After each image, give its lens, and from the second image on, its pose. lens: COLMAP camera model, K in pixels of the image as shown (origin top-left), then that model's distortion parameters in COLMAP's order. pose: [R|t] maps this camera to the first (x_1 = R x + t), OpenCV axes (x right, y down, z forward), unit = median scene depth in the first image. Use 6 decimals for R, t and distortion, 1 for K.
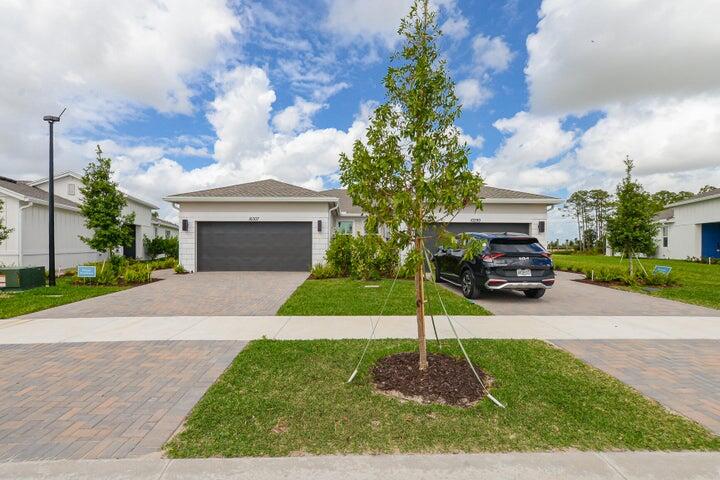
lens RADIAL K [[326.8, 0, 360.0], [0, 326.8, 240.0], [0, 0, 1]] dist [-0.003495, -0.001204]
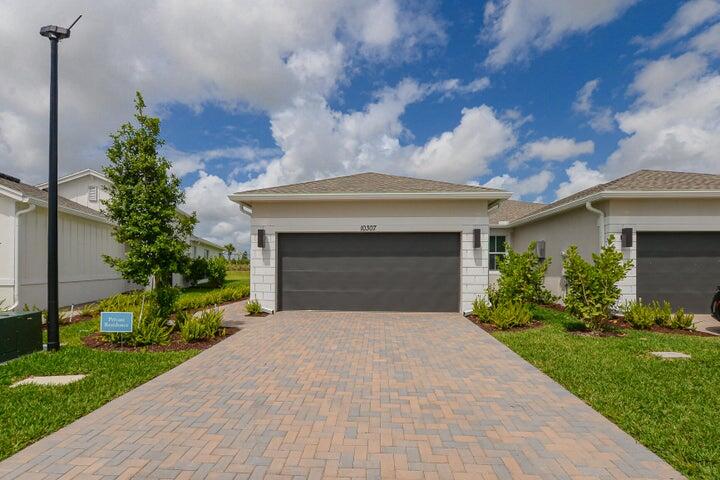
lens RADIAL K [[339.7, 0, 362.0], [0, 339.7, 254.1], [0, 0, 1]] dist [0.000359, 0.001651]
pose [[0.998510, -0.001061, -0.054562, -0.365325], [0.000001, 0.999811, -0.019423, -0.002533], [0.054573, 0.019394, 0.998321, 0.417898]]
